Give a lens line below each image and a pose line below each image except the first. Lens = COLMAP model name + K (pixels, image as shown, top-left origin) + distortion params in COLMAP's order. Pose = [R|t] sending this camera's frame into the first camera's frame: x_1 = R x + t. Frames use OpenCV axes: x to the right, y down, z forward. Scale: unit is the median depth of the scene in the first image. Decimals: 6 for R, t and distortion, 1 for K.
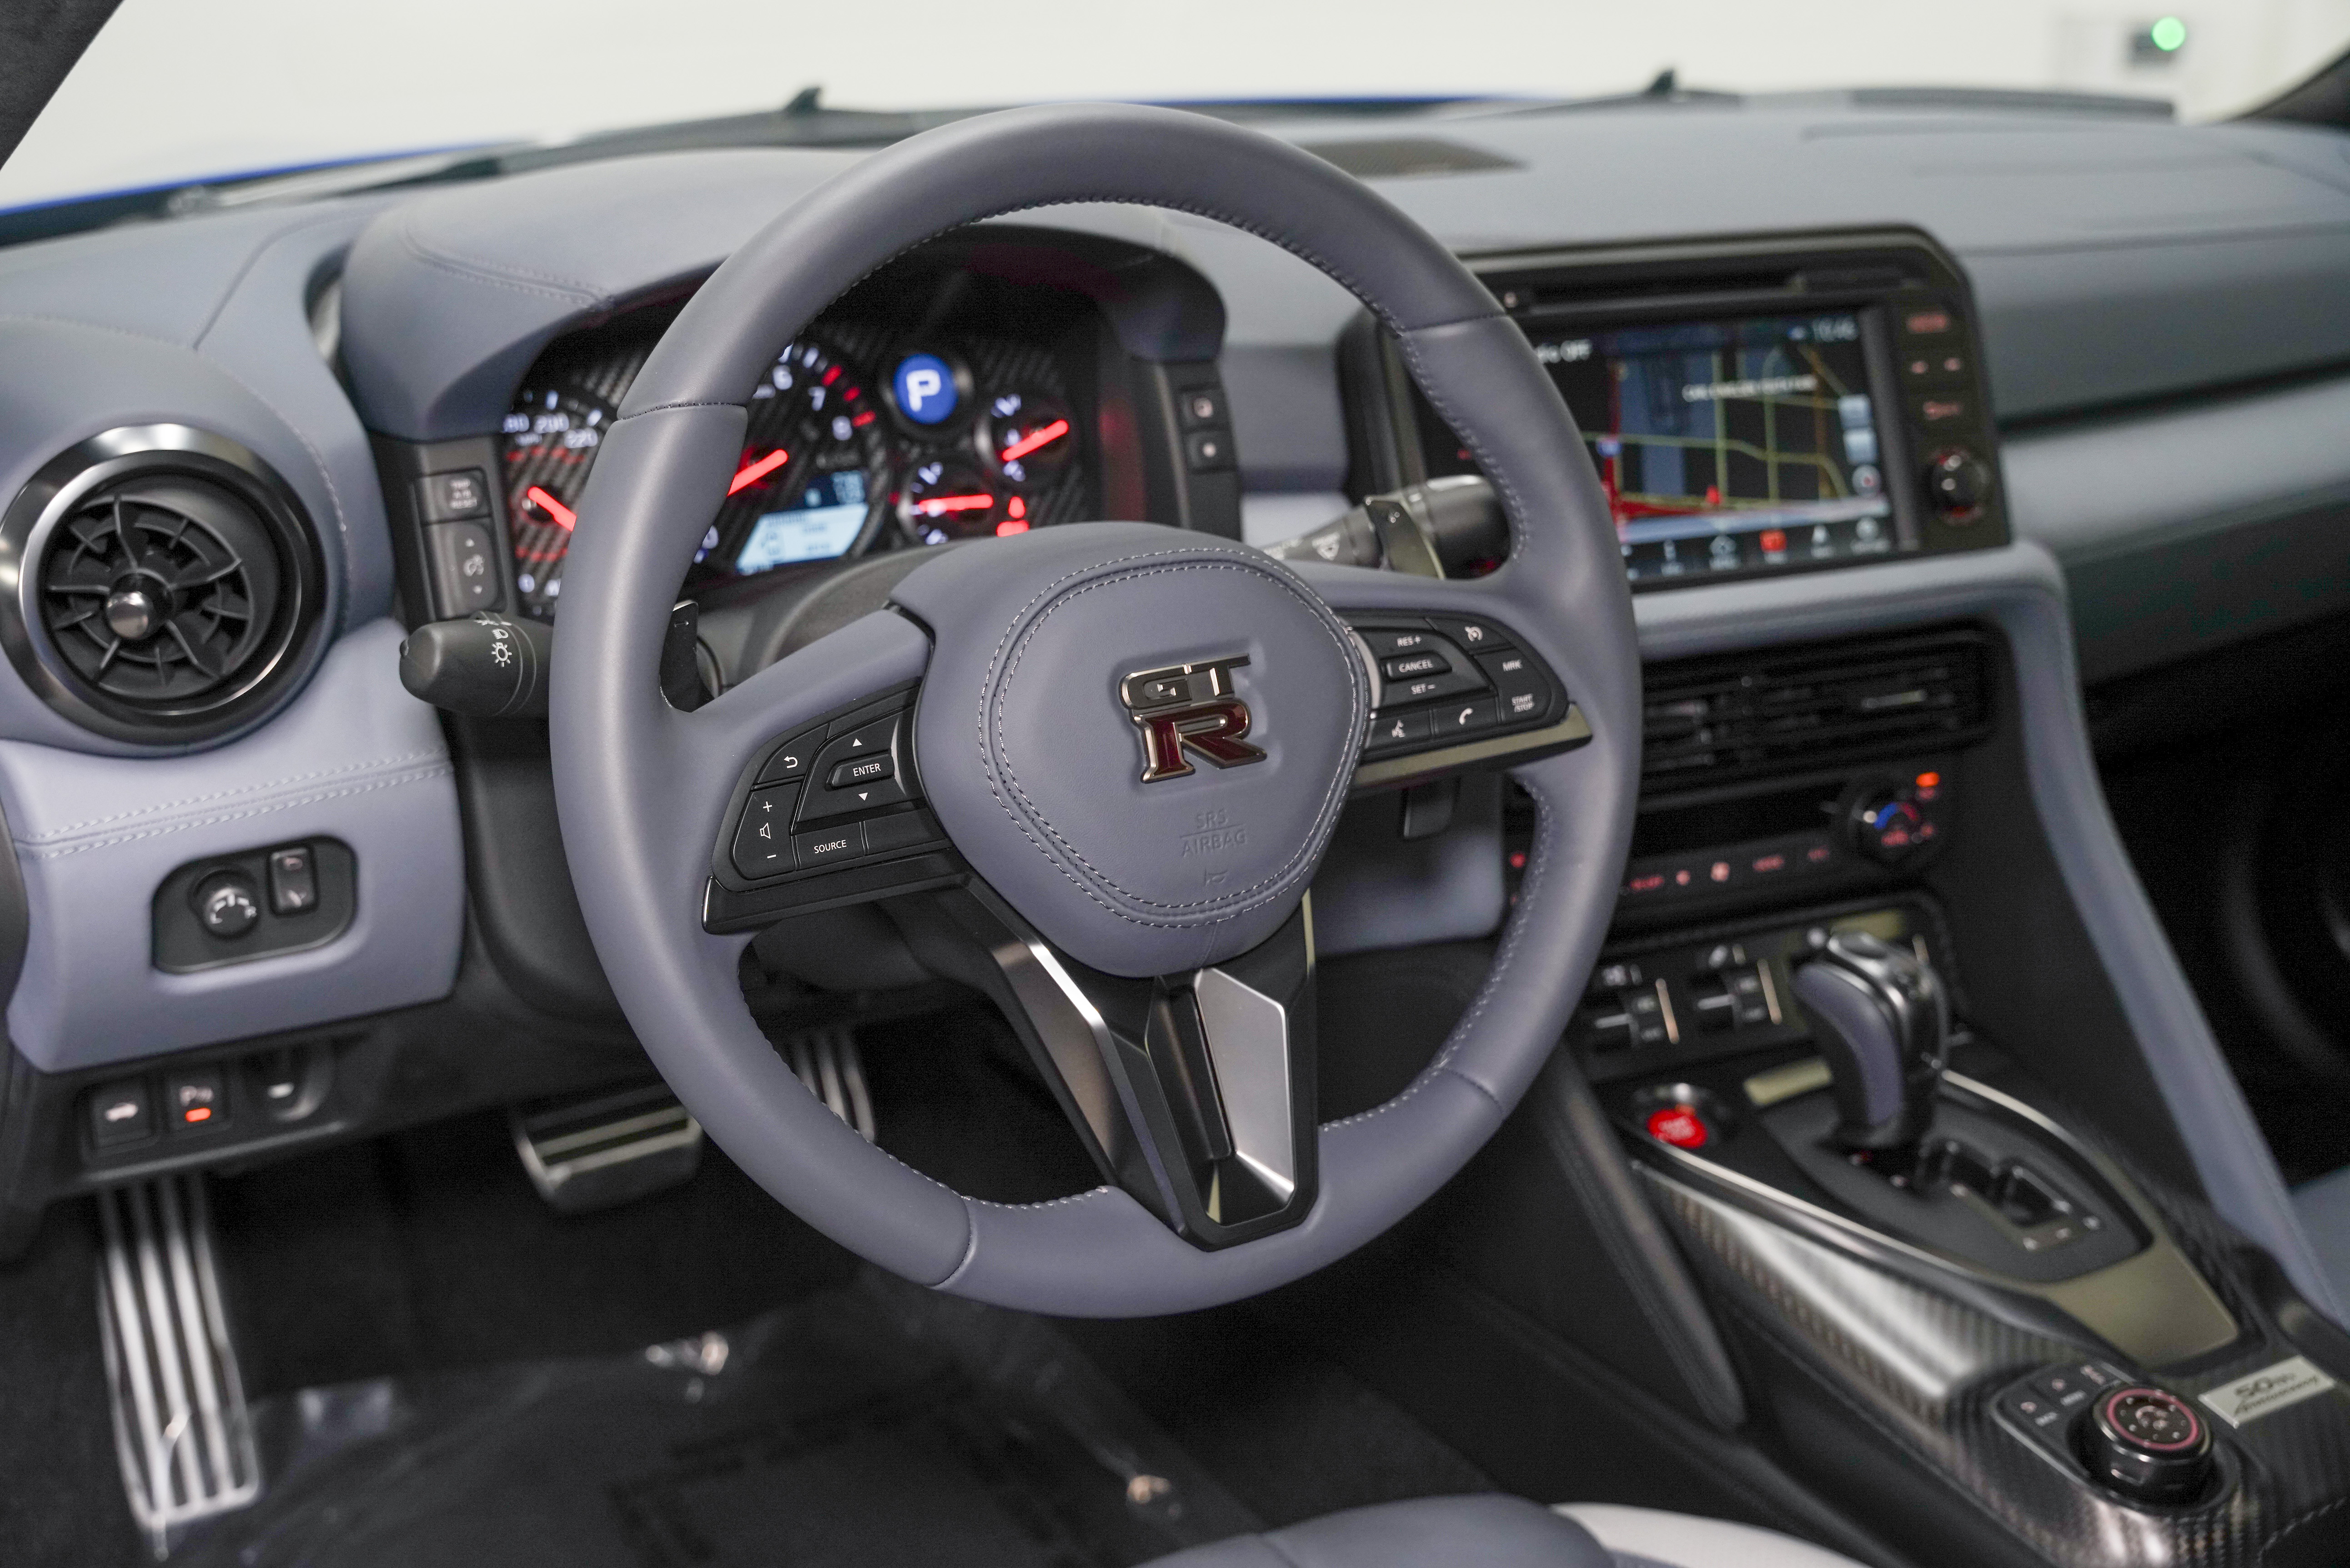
lens RADIAL K [[2751.5, 0, 1175.1], [0, 2751.5, 793.9], [0, 0, 1]] dist [0.051859, 0.000000]
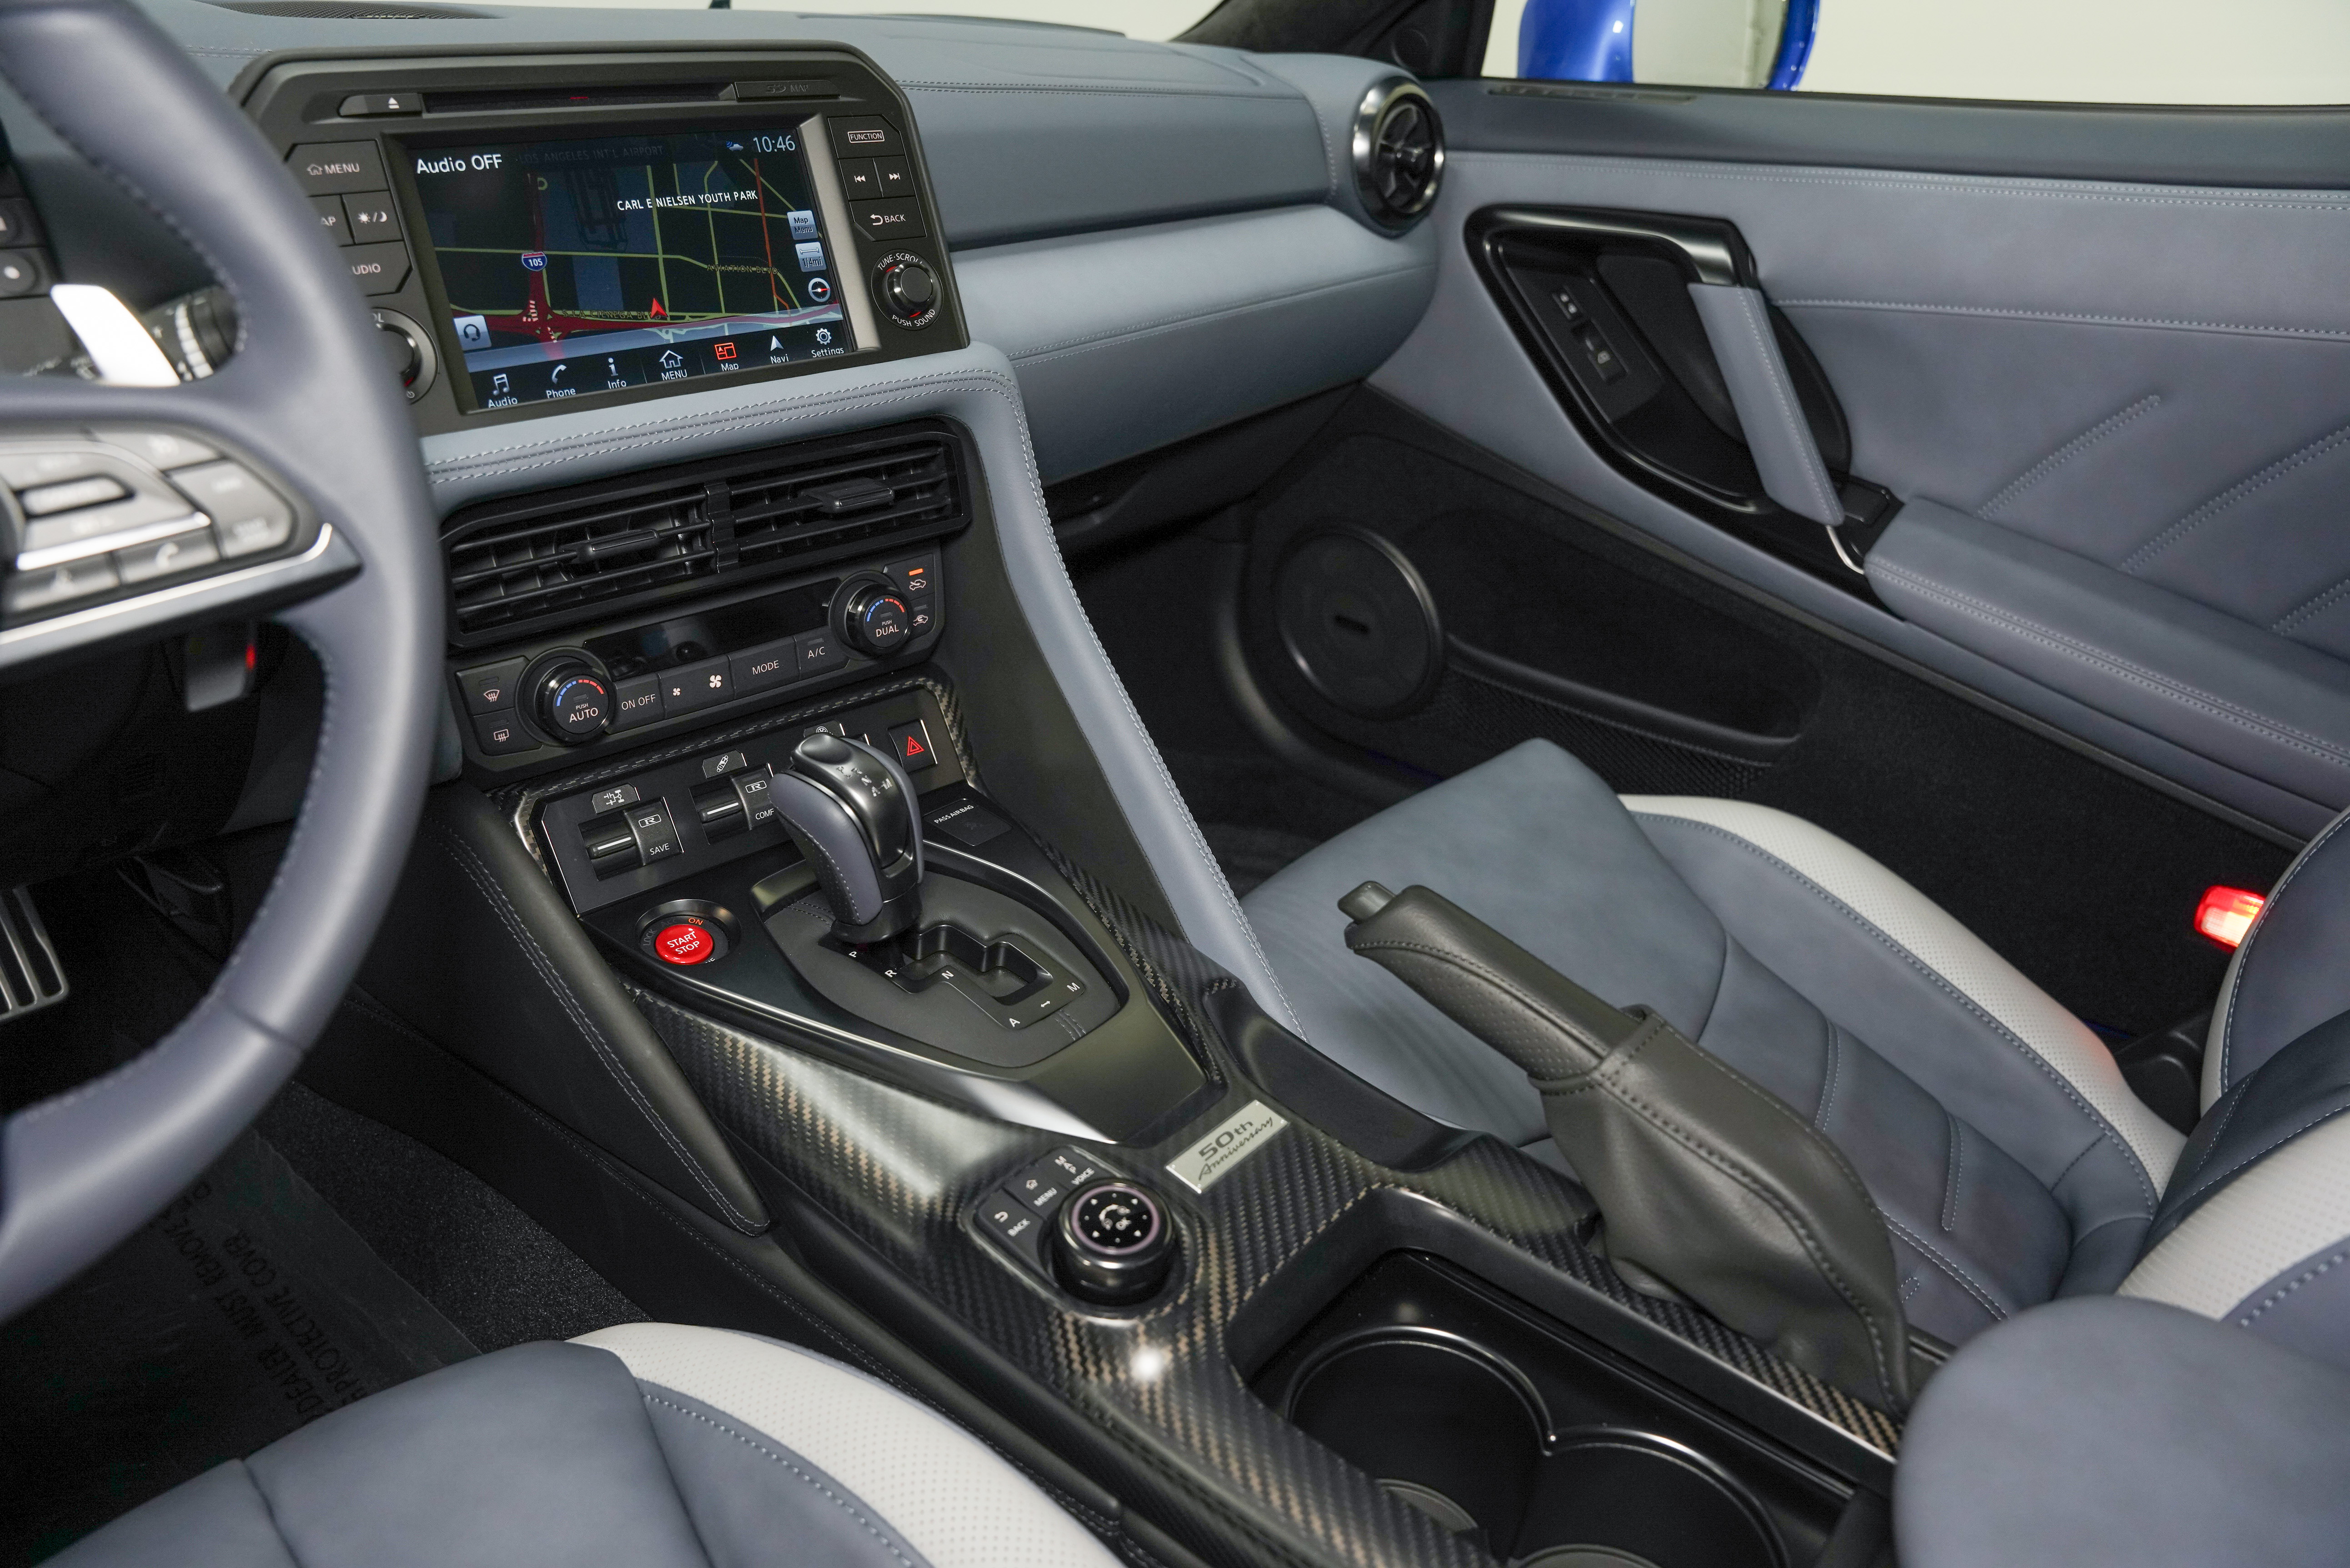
lens RADIAL K [[1665.6, 0, 1188.8], [0, 1665.6, 786.5], [0, 0, 1]] dist [-0.154233, 0.064757]
pose [[0.944041, -0.121922, 0.306467, 0.189486], [0.084358, 0.987518, 0.133007, 0.000448], [-0.318858, -0.099711, 0.942543, 0.402168]]
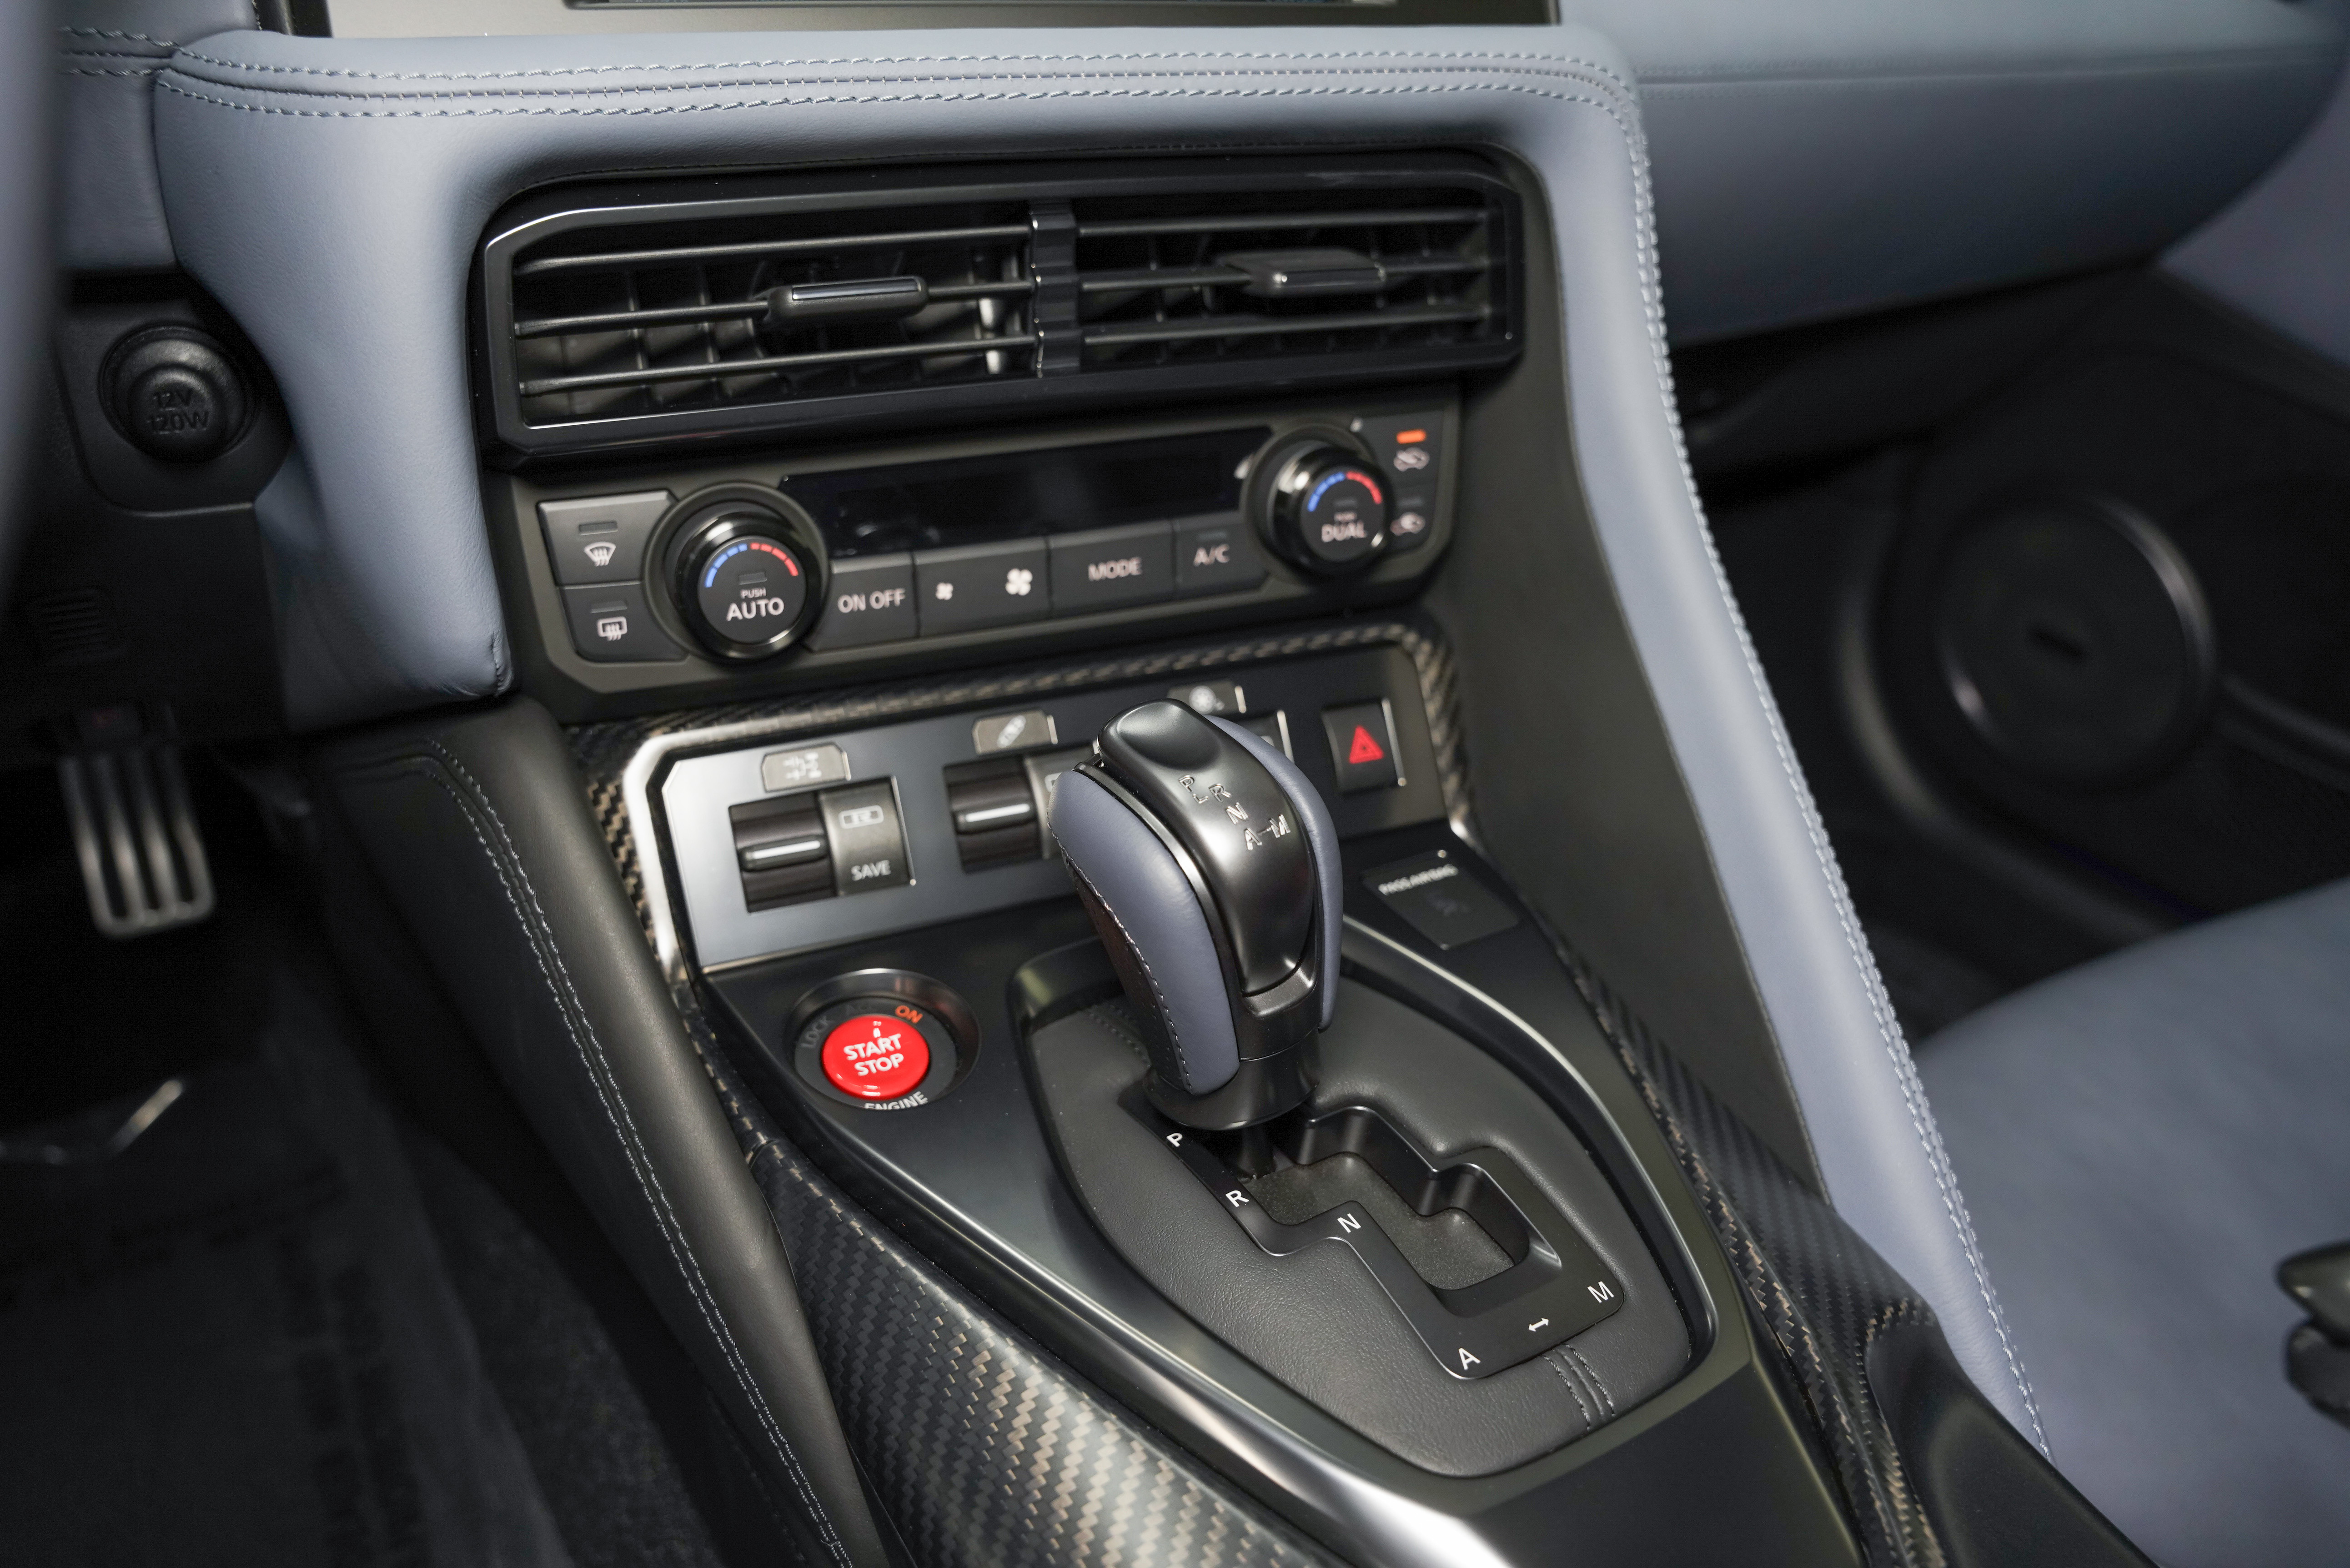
lens RADIAL K [[1822.2, 0, 1152.4], [0, 1822.2, 792.0], [0, 0, 1]] dist [-0.114686, 0.018974]
pose [[0.999709, 0.018563, 0.015424, 0.242861], [-0.020472, 0.990689, 0.134594, 0.022265], [-0.012782, -0.134871, 0.990781, 0.689266]]
